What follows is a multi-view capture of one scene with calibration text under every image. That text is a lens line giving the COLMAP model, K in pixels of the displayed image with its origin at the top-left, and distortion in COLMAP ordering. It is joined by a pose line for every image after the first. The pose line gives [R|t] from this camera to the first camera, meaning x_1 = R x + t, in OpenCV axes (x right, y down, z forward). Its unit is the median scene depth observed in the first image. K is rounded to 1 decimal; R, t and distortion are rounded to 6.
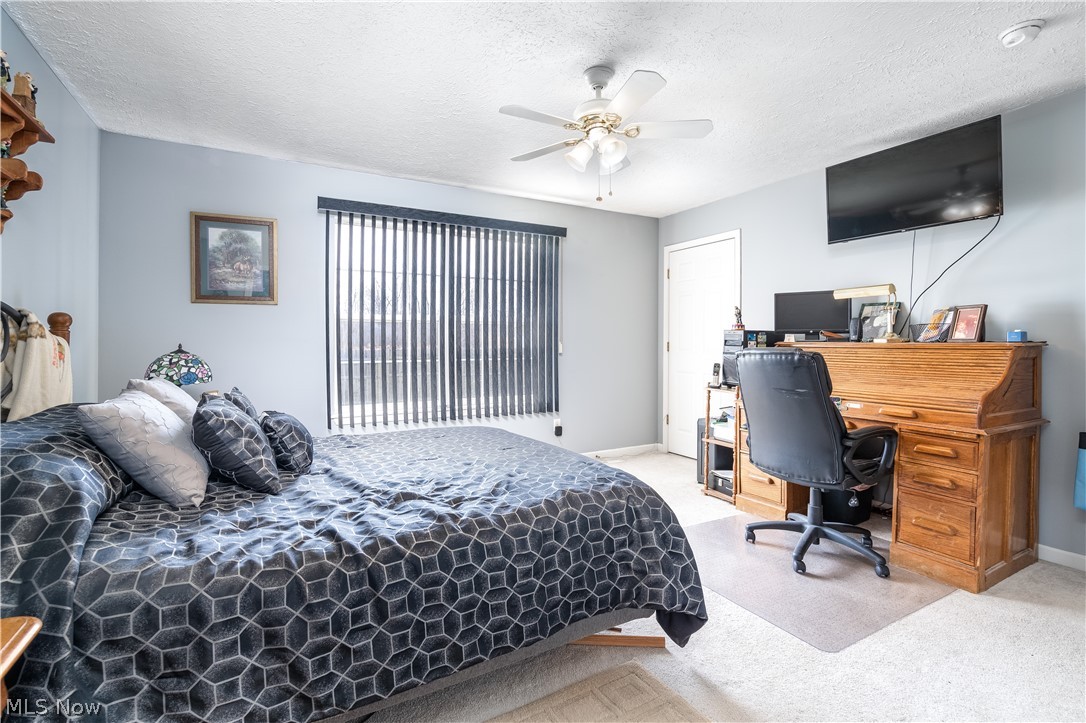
lens RADIAL K [[496.1, 0, 542.5], [0, 496.1, 355.3], [0, 0, 1]] dist [0.001618, 0.000246]
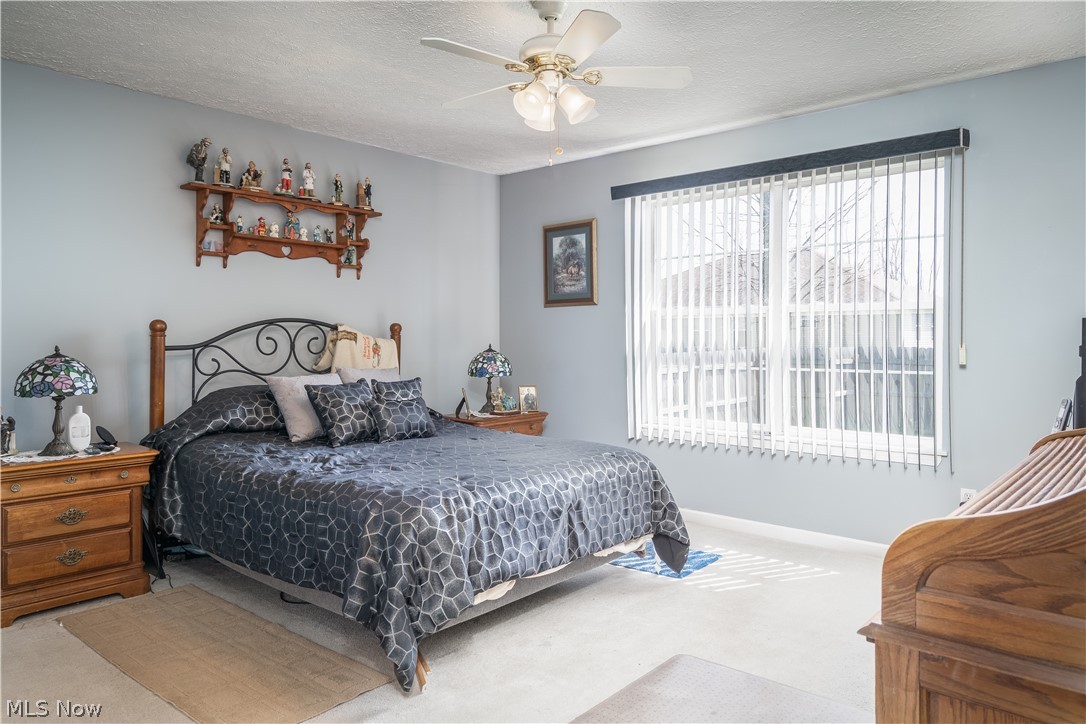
lens RADIAL K [[736.2, 0, 542.4], [0, 736.2, 354.4], [0, 0, 1]] dist [-0.000556, -0.000114]
pose [[0.328473, 0.015111, -0.944393, 0.852554], [-0.026461, 0.999627, 0.006792, -0.010964], [0.944143, 0.022759, 0.328750, 0.445917]]
